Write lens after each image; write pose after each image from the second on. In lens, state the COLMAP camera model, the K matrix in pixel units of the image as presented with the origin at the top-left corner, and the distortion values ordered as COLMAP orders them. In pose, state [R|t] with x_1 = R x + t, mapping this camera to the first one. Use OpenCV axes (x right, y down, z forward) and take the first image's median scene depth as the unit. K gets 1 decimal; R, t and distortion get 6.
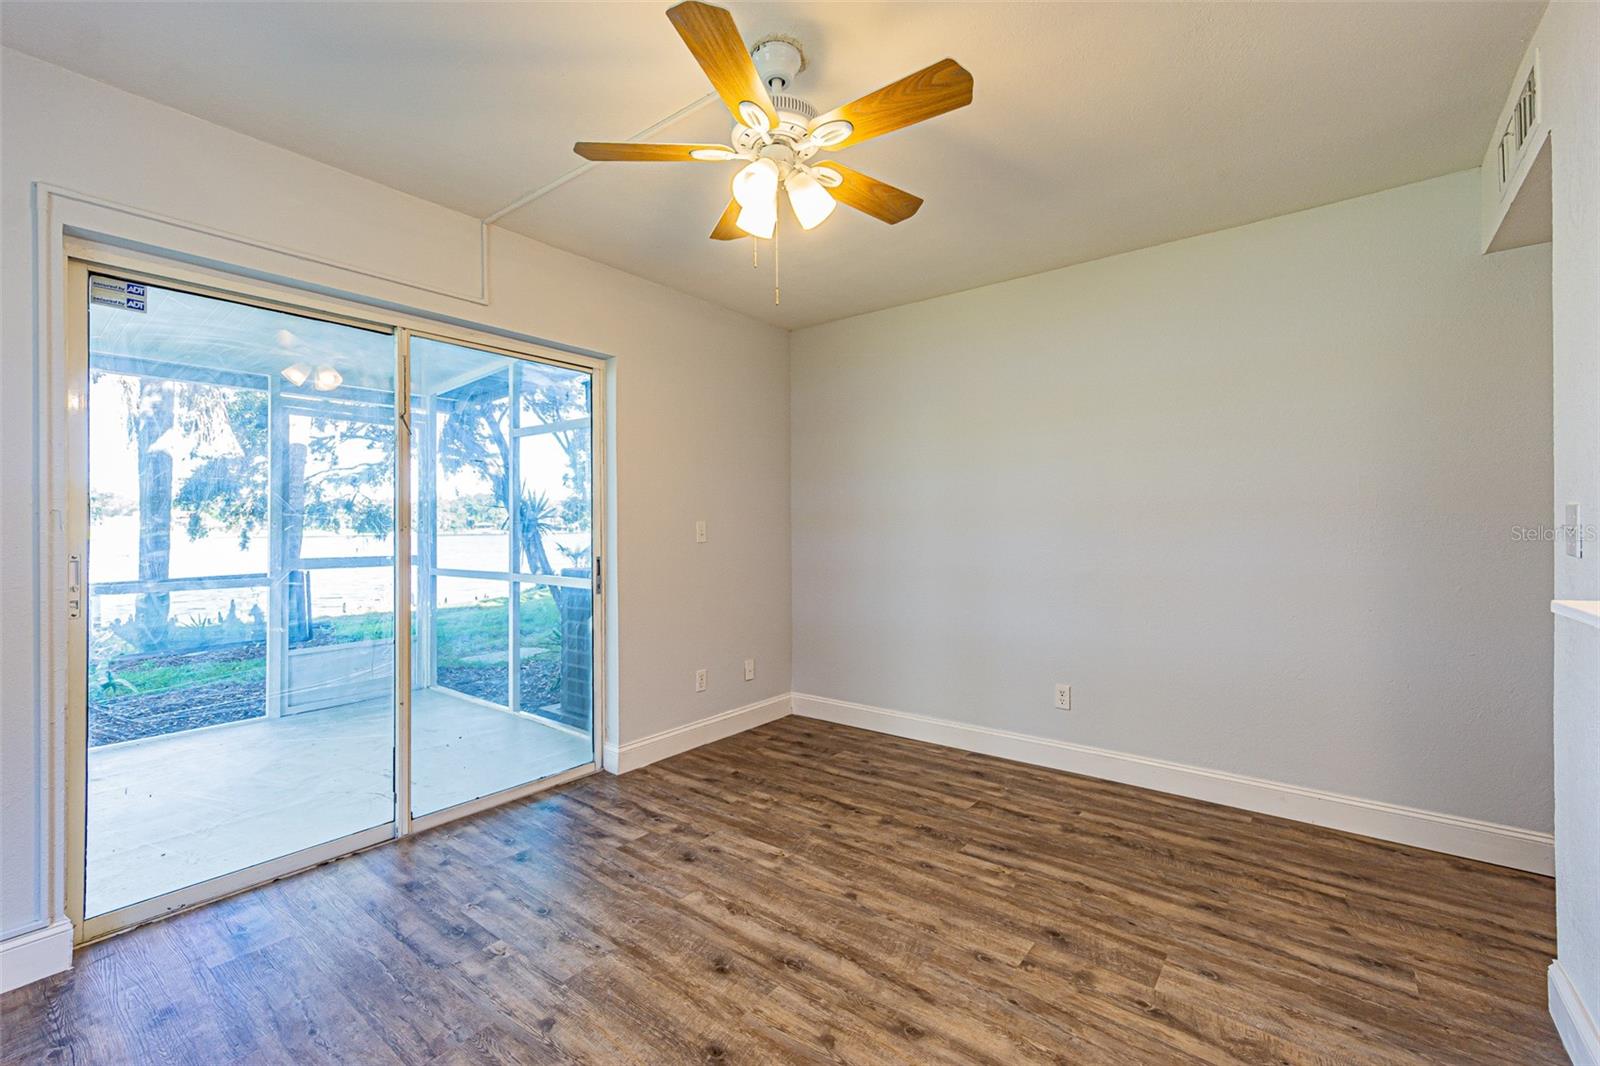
lens RADIAL K [[681.5, 0, 785.2], [0, 681.5, 527.9], [0, 0, 1]] dist [0.011542, 0.000615]
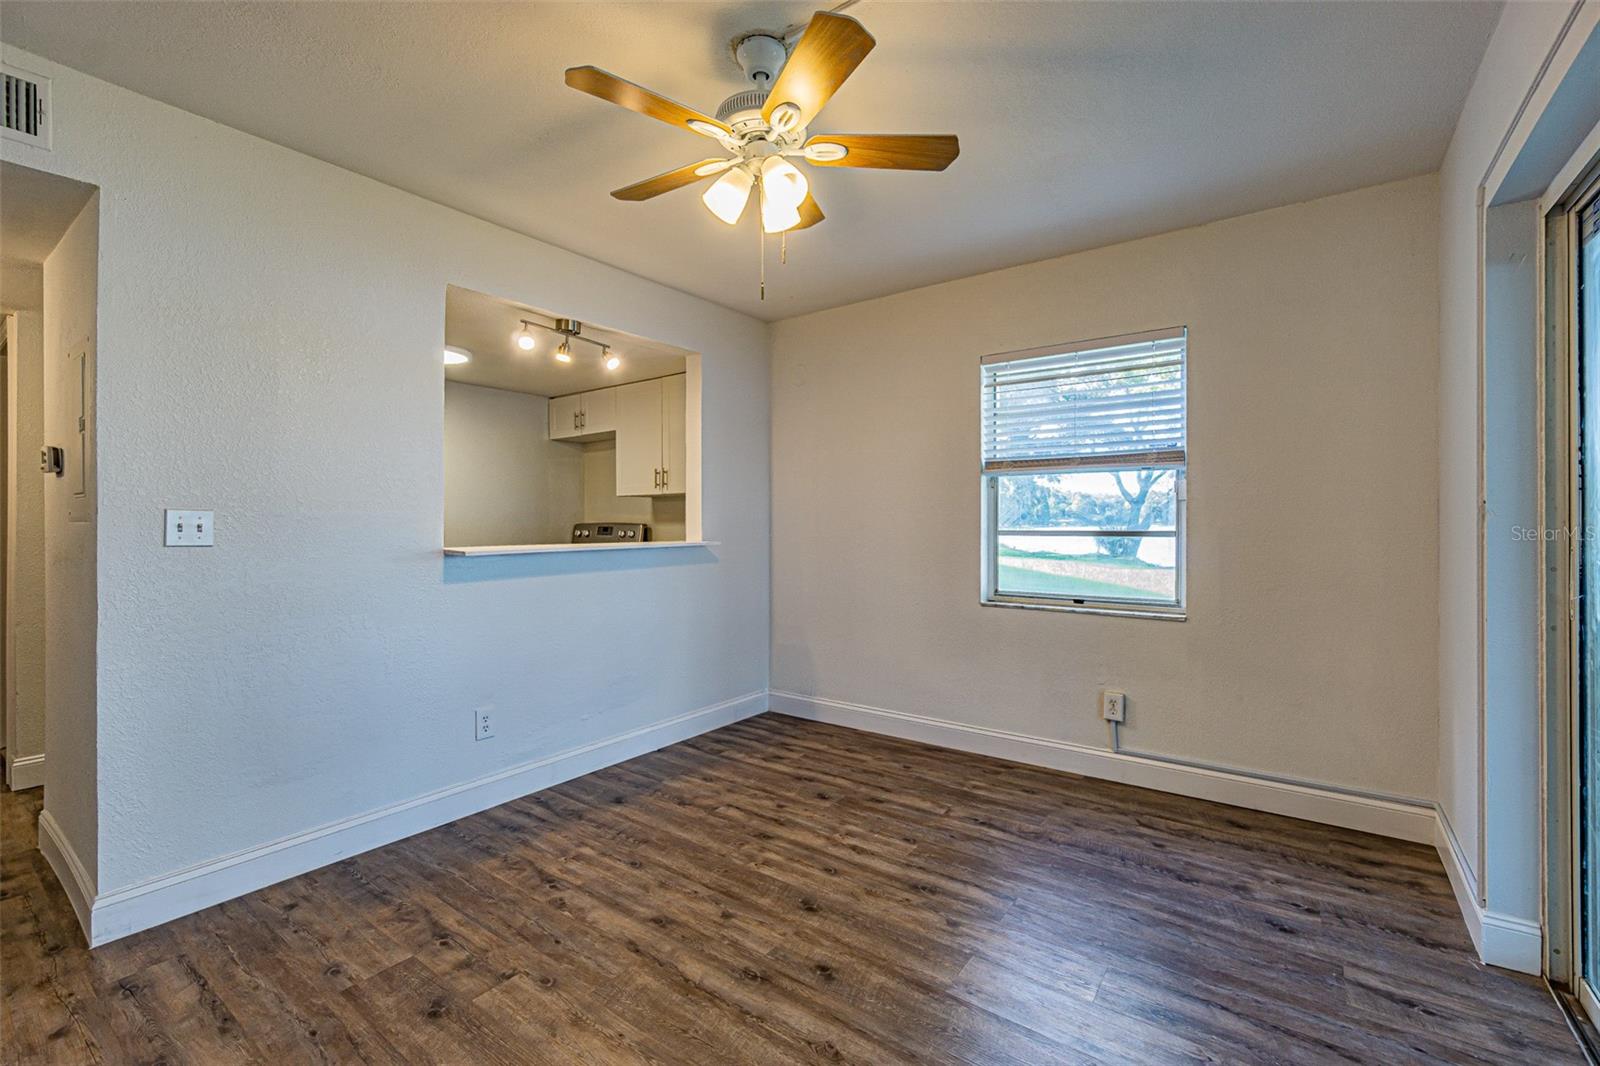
lens RADIAL K [[687.3, 0, 788.4], [0, 687.3, 527.8], [0, 0, 1]] dist [-0.000762, 0.000545]
pose [[-0.999170, 0.007579, -0.040035, -0.005884], [0.007362, 0.999957, 0.005568, 0.002562], [0.040076, 0.005269, -0.999183, 1.552575]]
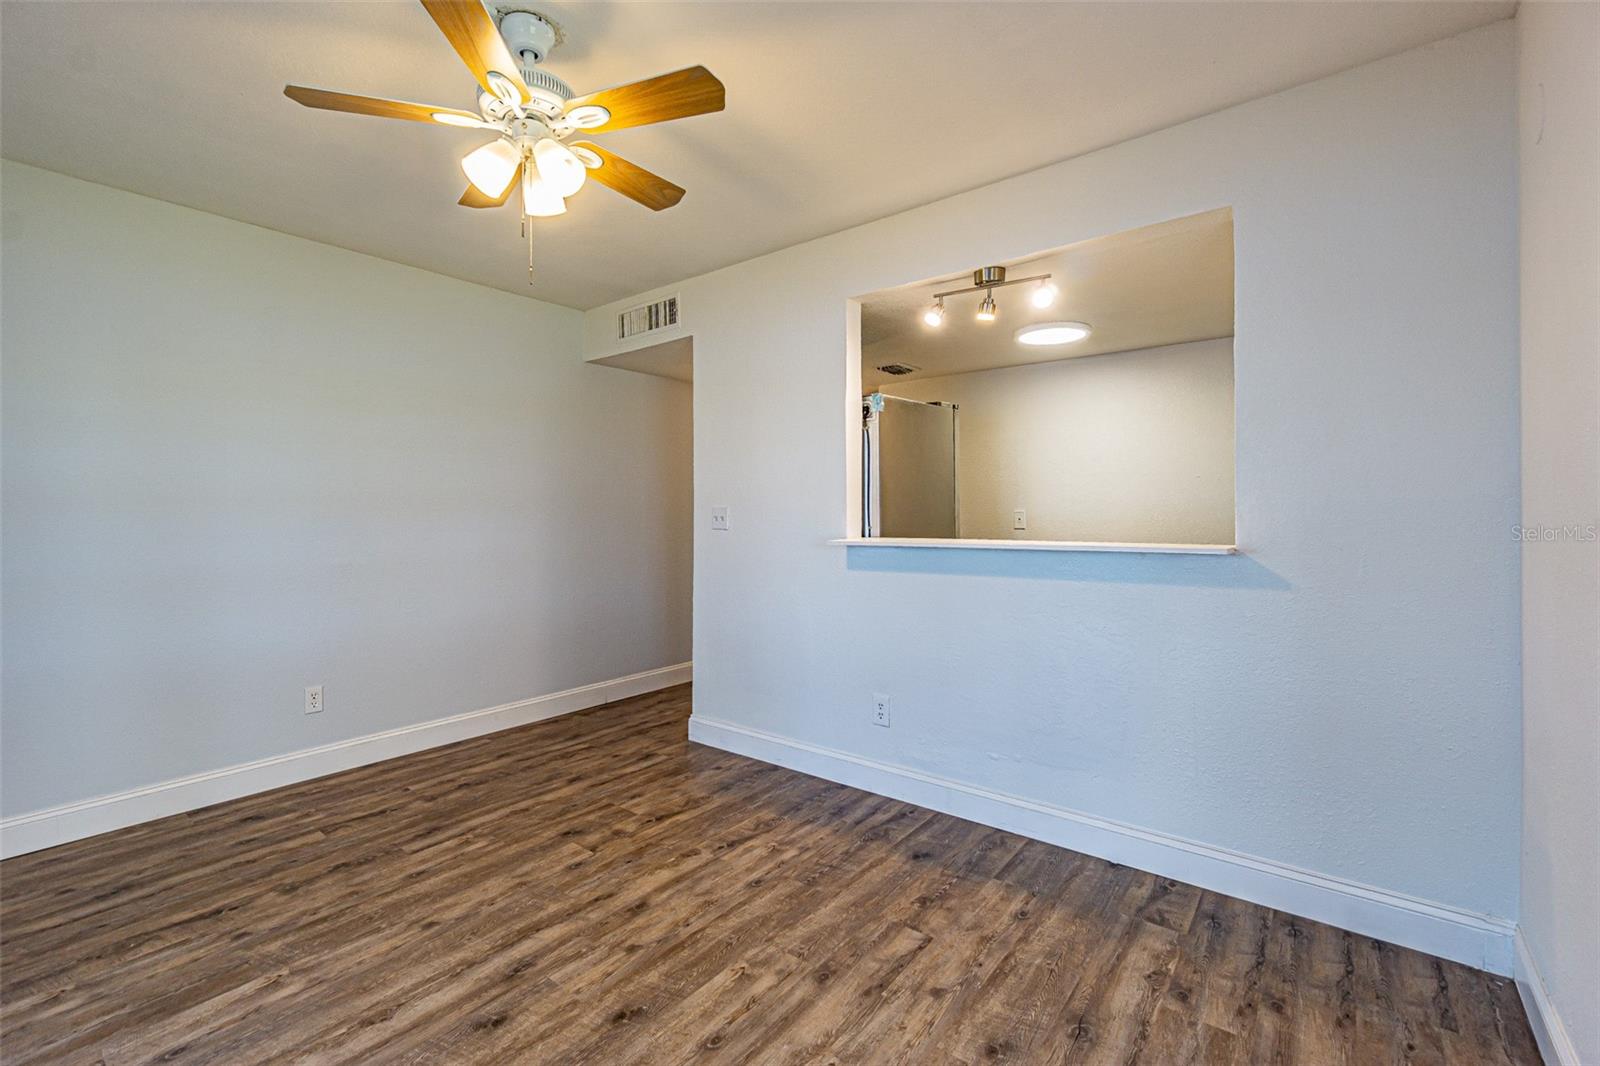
lens RADIAL K [[693.8, 0, 793.9], [0, 693.8, 516.3], [0, 0, 1]] dist [-0.001183, 0.000161]
pose [[-0.006296, 0.004654, 0.999969, -0.769189], [0.004094, 0.999981, -0.004628, 0.004524], [-0.999972, 0.004065, -0.006315, 0.488907]]
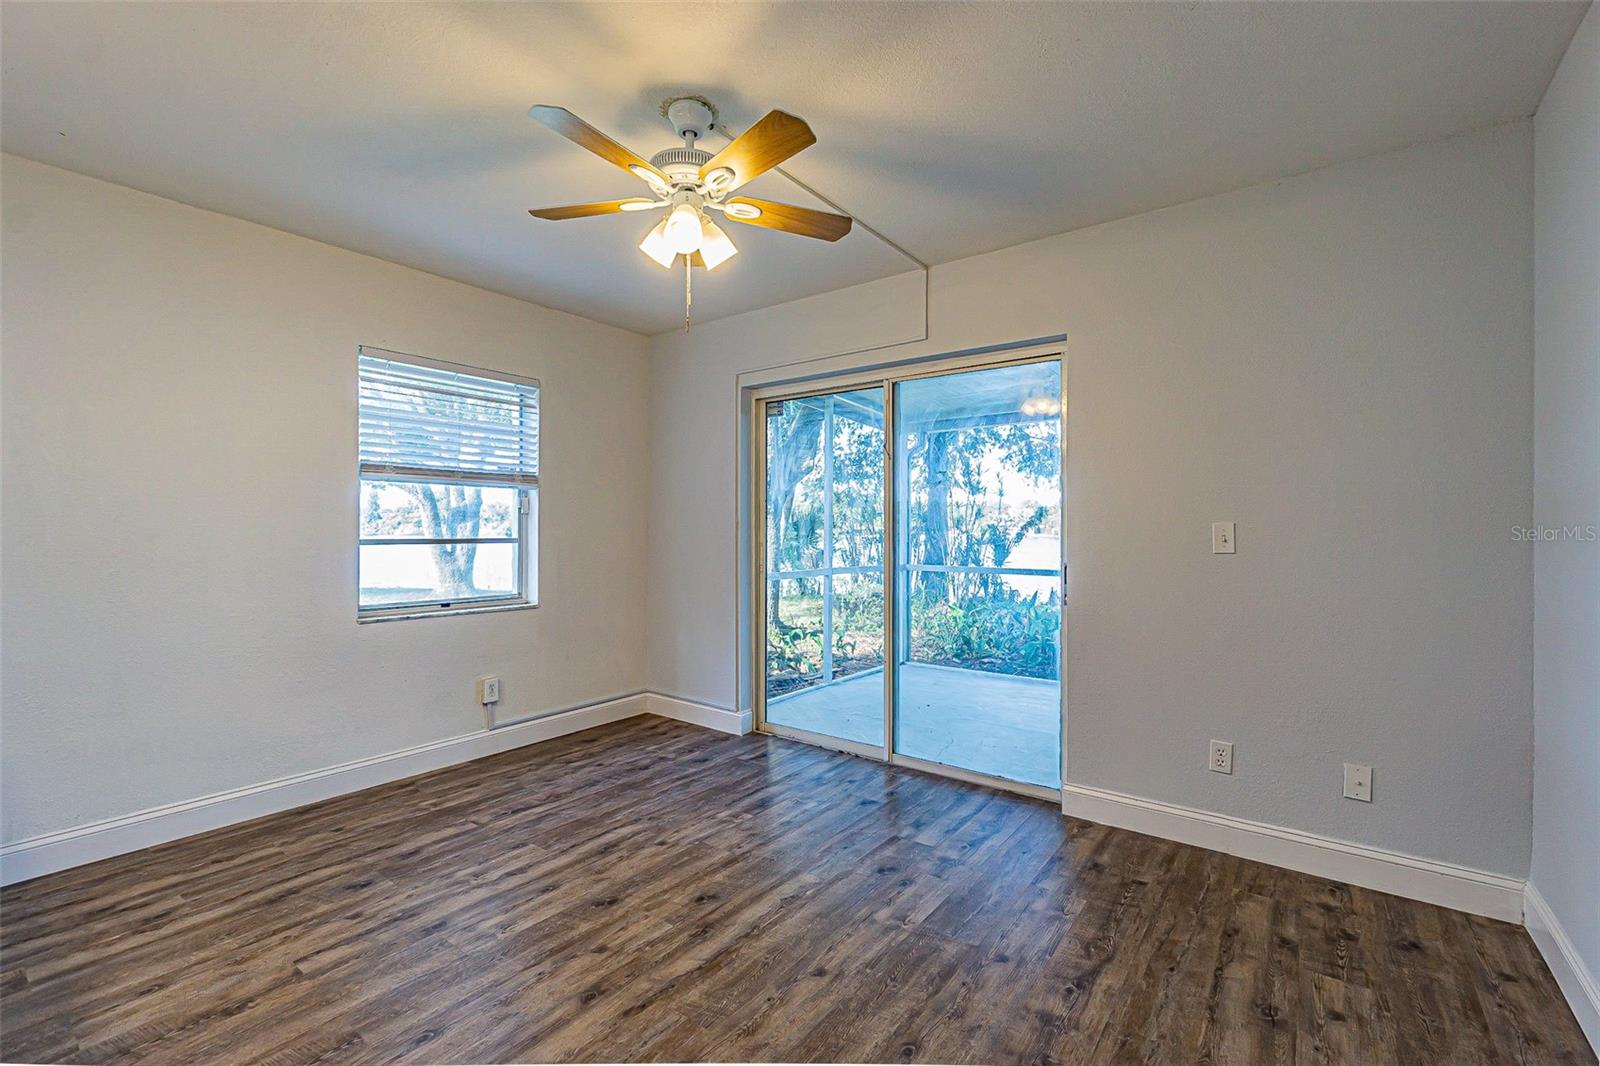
lens RADIAL K [[687.3, 0, 788.4], [0, 687.3, 527.8], [0, 0, 1]] dist [-0.000762, 0.000545]
pose [[0.022103, -0.000118, -0.999756, 0.872438], [-0.001833, 0.999998, -0.000159, -0.004313], [0.999754, 0.001836, 0.022102, 0.879955]]
